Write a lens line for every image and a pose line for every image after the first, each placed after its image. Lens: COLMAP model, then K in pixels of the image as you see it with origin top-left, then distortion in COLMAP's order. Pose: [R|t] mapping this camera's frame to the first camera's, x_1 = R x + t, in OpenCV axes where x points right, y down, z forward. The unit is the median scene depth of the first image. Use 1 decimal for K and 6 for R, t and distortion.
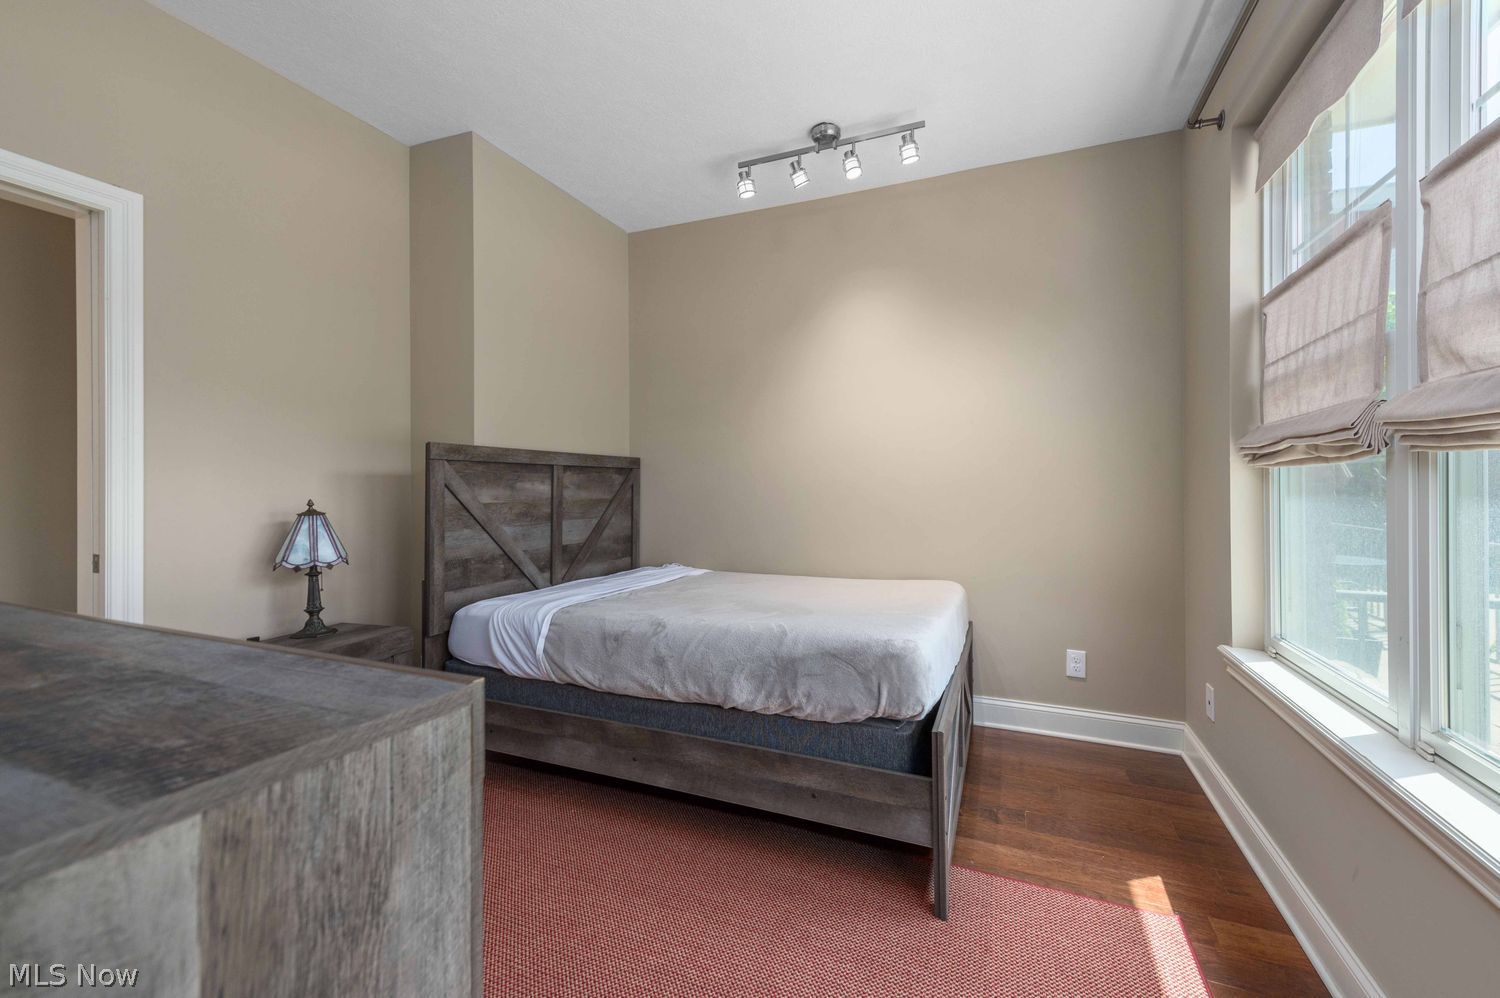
lens RADIAL K [[599.7, 0, 753.2], [0, 599.7, 486.0], [0, 0, 1]] dist [0.021921, -0.001243]
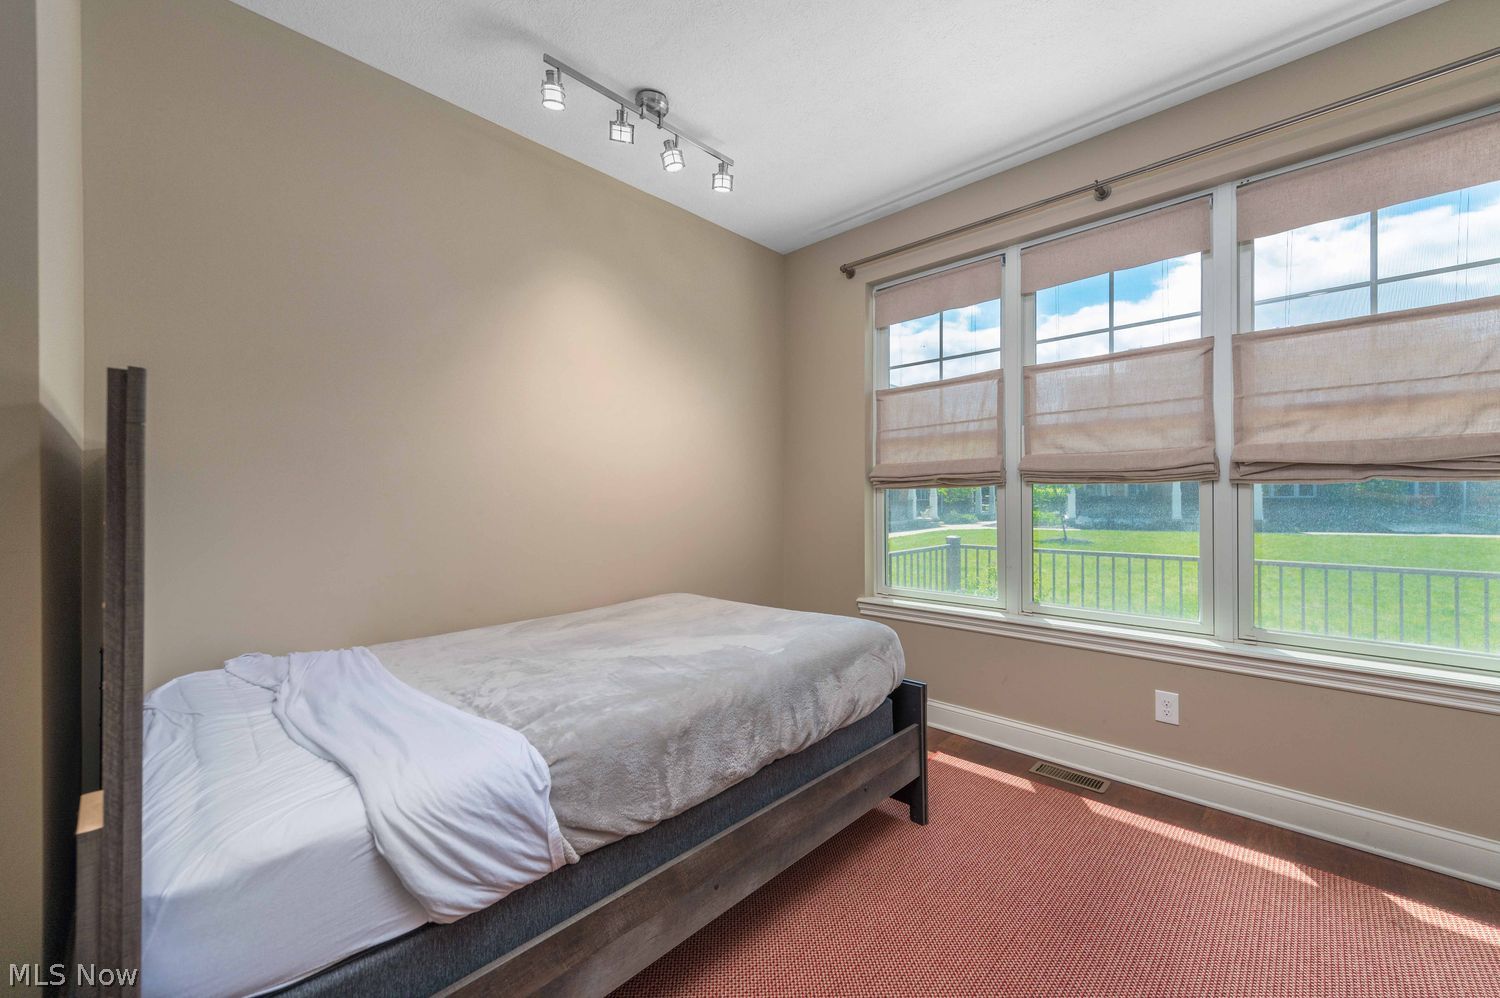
lens RADIAL K [[599.7, 0, 751.3], [0, 599.7, 495.9], [0, 0, 1]] dist [0.021921, -0.001243]
pose [[0.352891, -0.001347, 0.935664, -0.793136], [0.003140, 0.999995, 0.000255, -0.007695], [-0.935659, 0.002848, 0.352893, 0.660263]]
